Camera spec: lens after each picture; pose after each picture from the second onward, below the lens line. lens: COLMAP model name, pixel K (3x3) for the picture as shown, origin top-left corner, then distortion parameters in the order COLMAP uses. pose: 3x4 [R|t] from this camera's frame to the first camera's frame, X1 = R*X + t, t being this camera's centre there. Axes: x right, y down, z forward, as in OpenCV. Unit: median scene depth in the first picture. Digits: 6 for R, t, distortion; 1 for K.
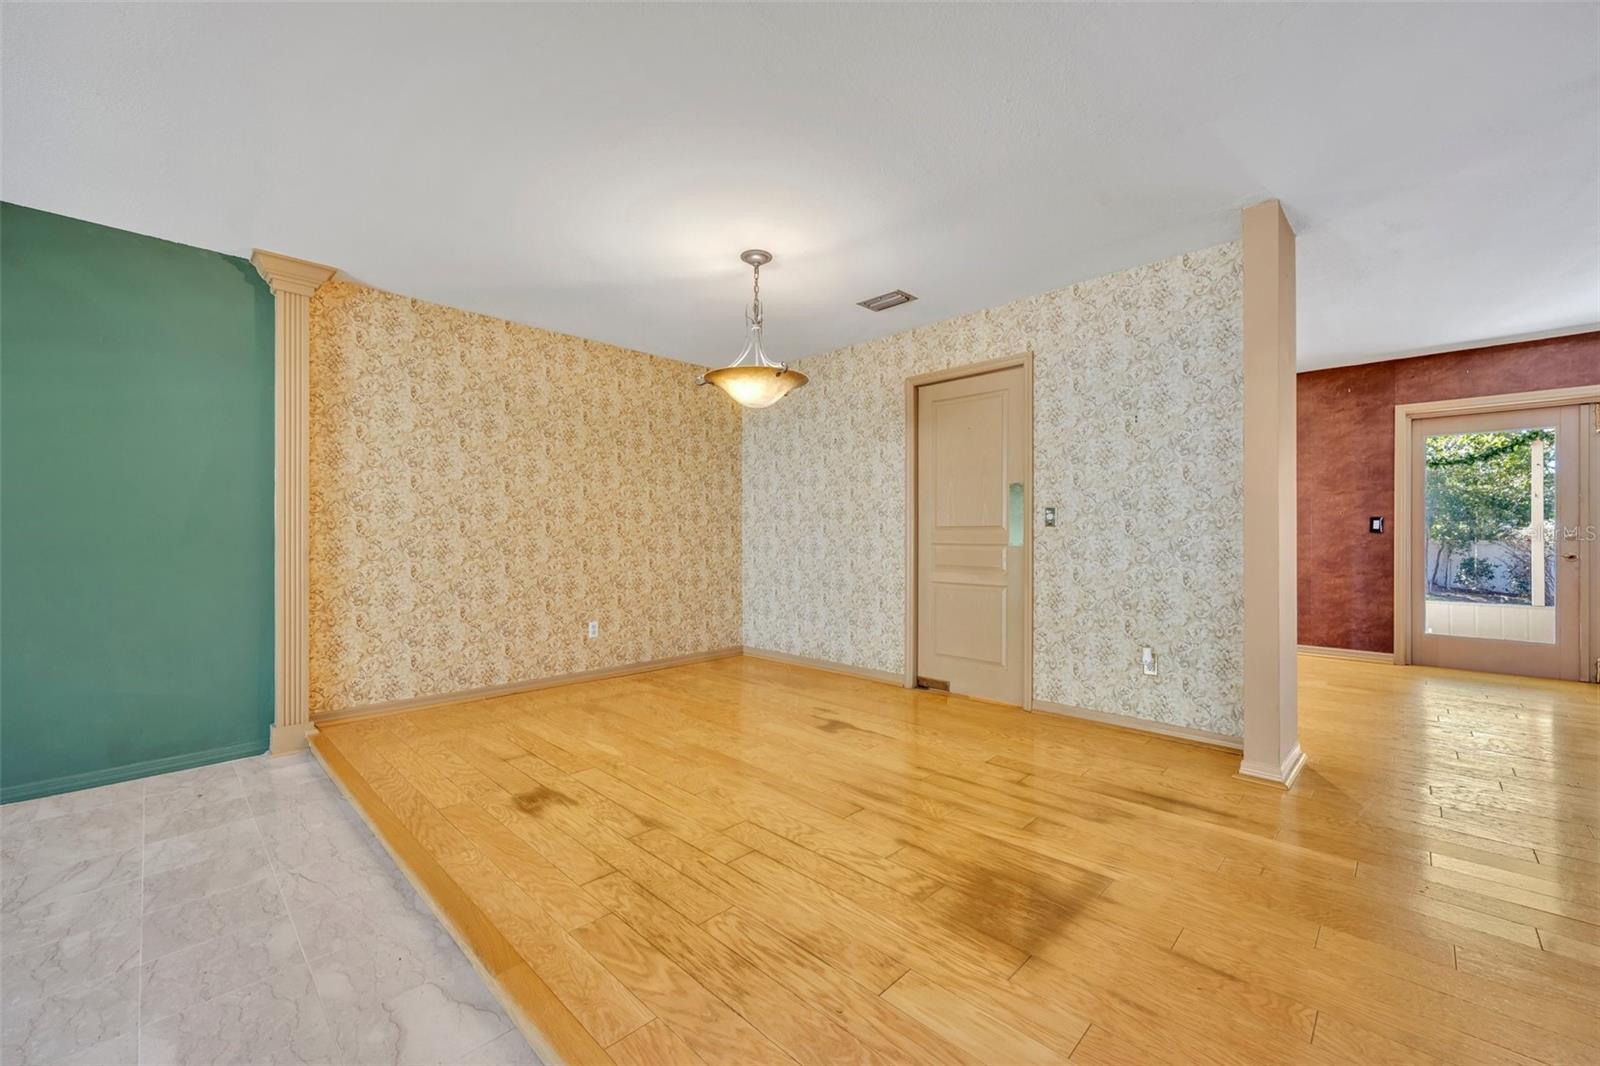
lens RADIAL K [[634.9, 0, 800.0], [0, 634.9, 537.2], [0, 0, 1]] dist [-0.001946, -0.000197]
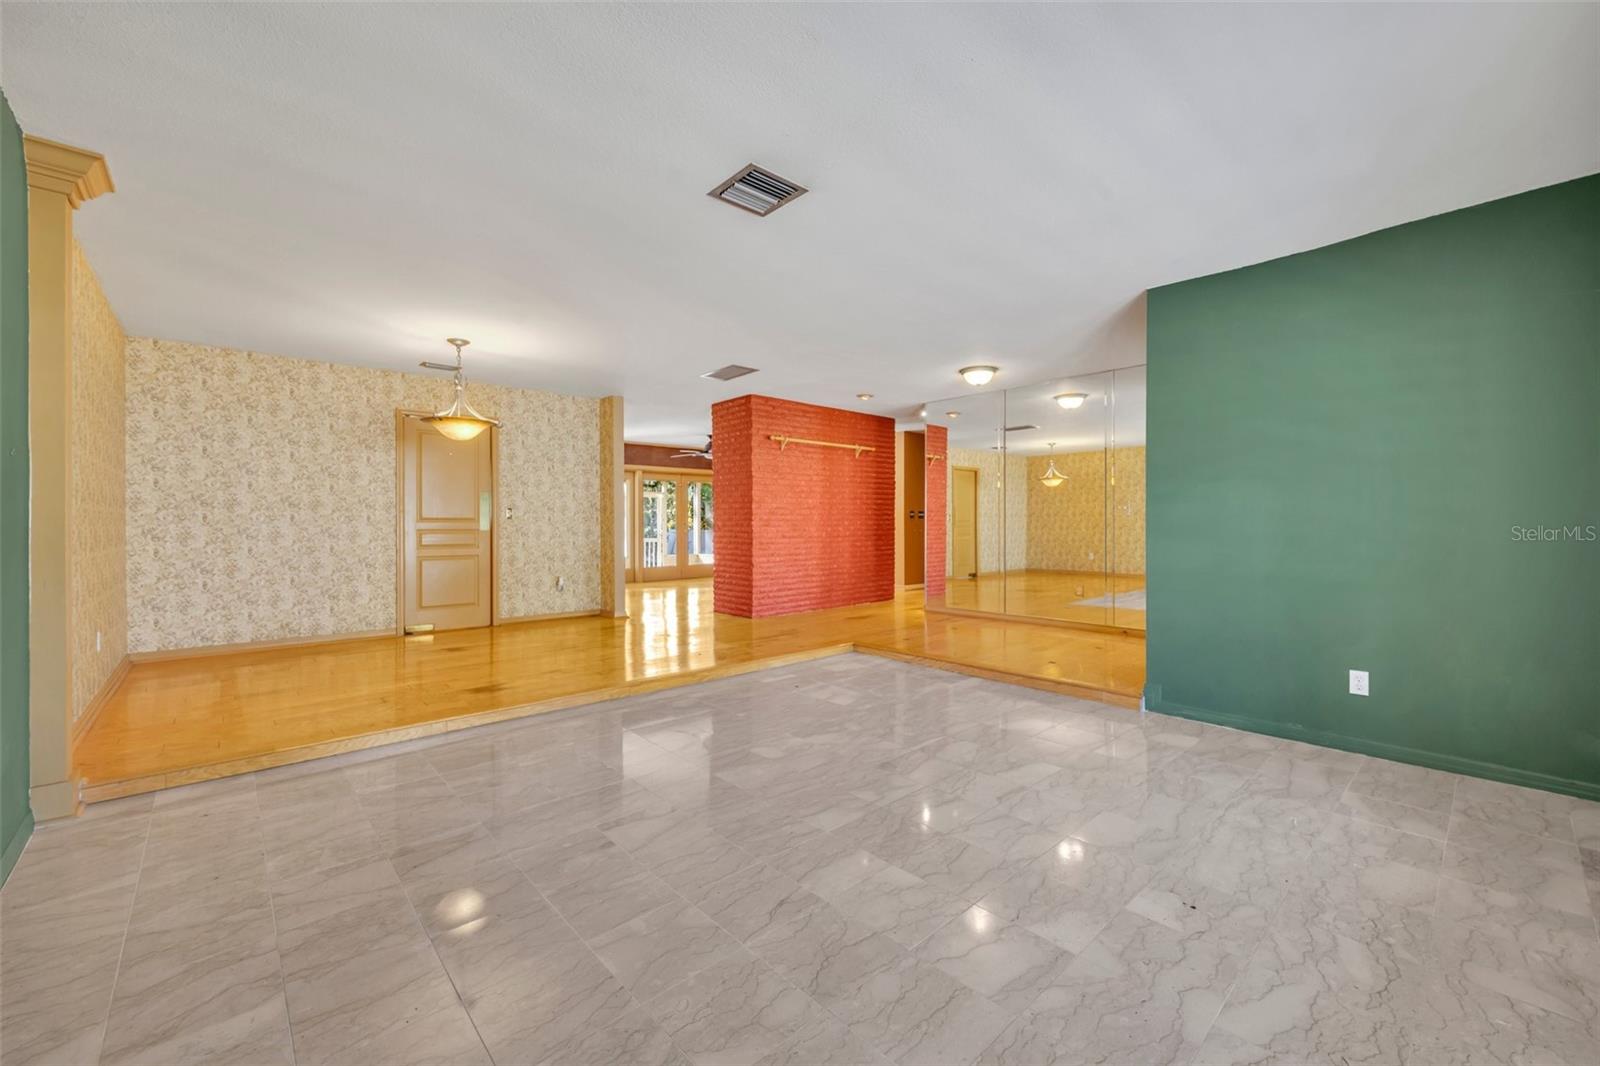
lens RADIAL K [[639.3, 0, 795.9], [0, 639.3, 520.7], [0, 0, 1]] dist [-0.001016, -0.000423]
pose [[0.059770, 0.004993, 0.998200, -1.308020], [0.002884, 0.999982, -0.005175, -0.000422], [-0.998208, 0.003189, 0.059754, 0.083690]]
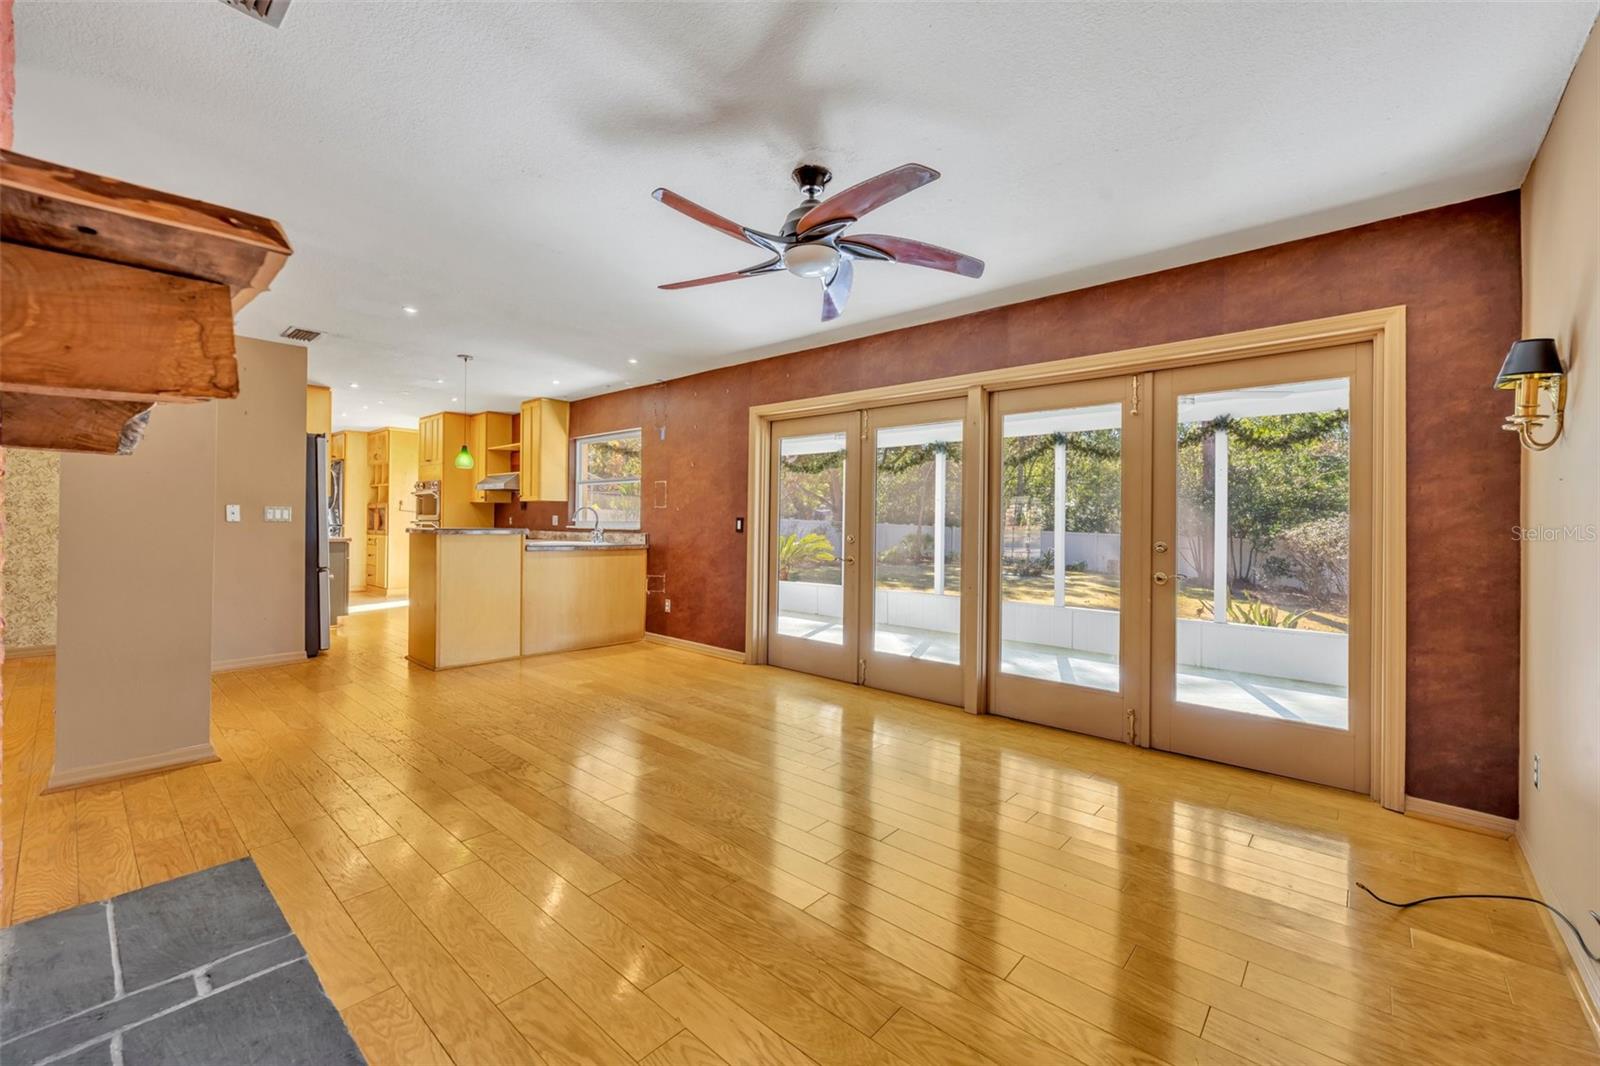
lens RADIAL K [[639.3, 0, 795.9], [0, 639.3, 520.7], [0, 0, 1]] dist [-0.001016, -0.000423]
pose [[0.998761, 0.016085, 0.047103, 1.280093], [-0.015706, 0.999841, -0.008410, -0.026441], [-0.047231, 0.007660, 0.998855, -0.021138]]
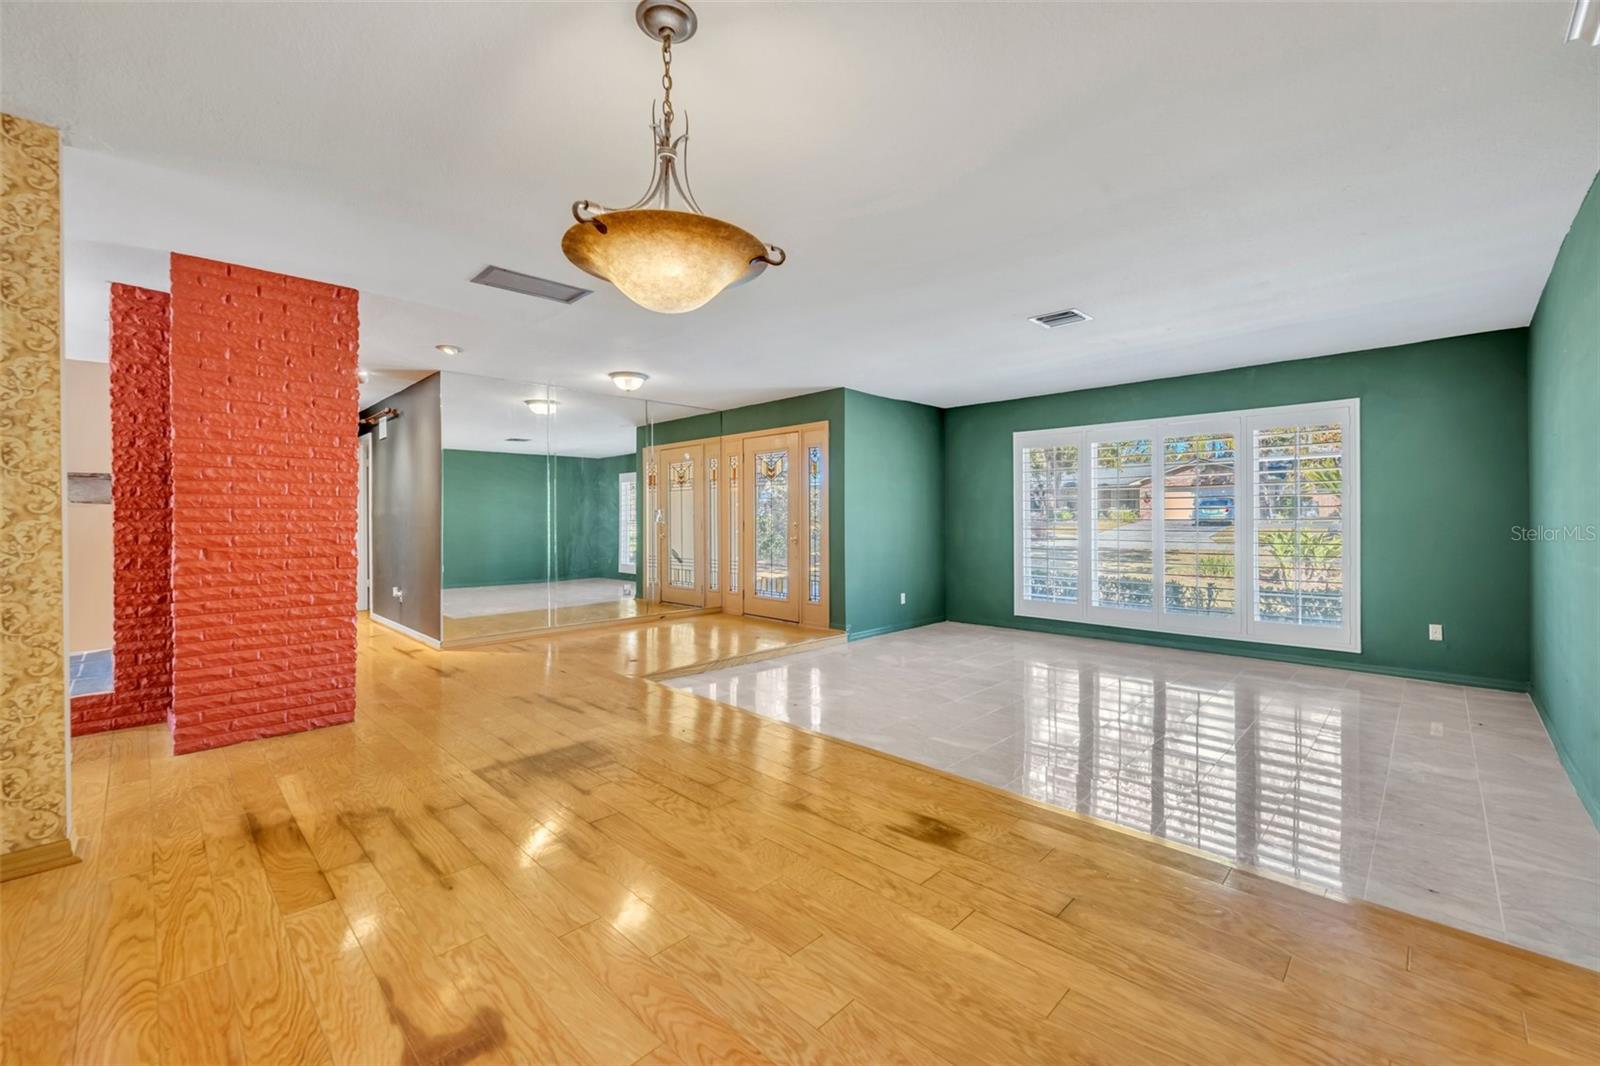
lens RADIAL K [[639.3, 0, 795.9], [0, 639.3, 520.7], [0, 0, 1]] dist [-0.001016, -0.000423]
pose [[-0.999926, 0.006468, 0.010348, -0.148720], [0.006488, 0.999977, 0.001889, -0.025736], [-0.010335, 0.001956, -0.999945, 1.273933]]
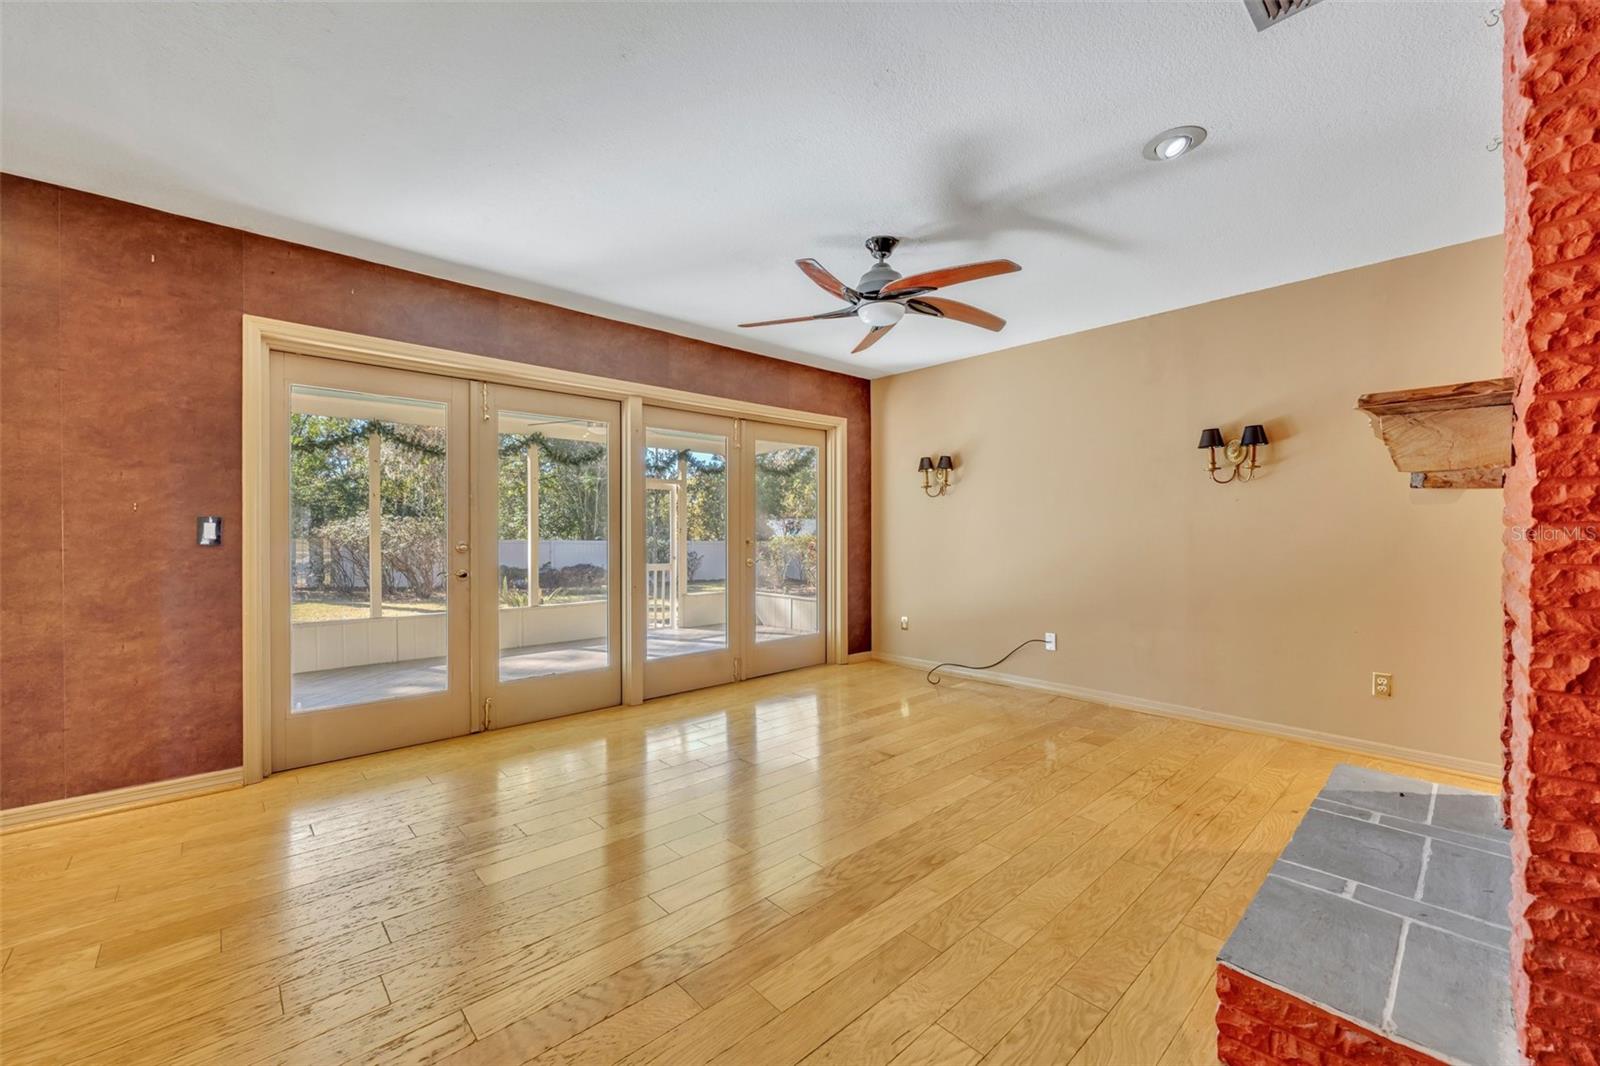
lens RADIAL K [[634.8, 0, 789.6], [0, 634.8, 532.8], [0, 0, 1]] dist [-0.000009, -0.000101]
pose [[0.068505, -0.003683, 0.997644, 0.562166], [0.001404, 0.999993, 0.003595, -0.026575], [-0.997650, 0.001155, 0.068509, 0.652314]]
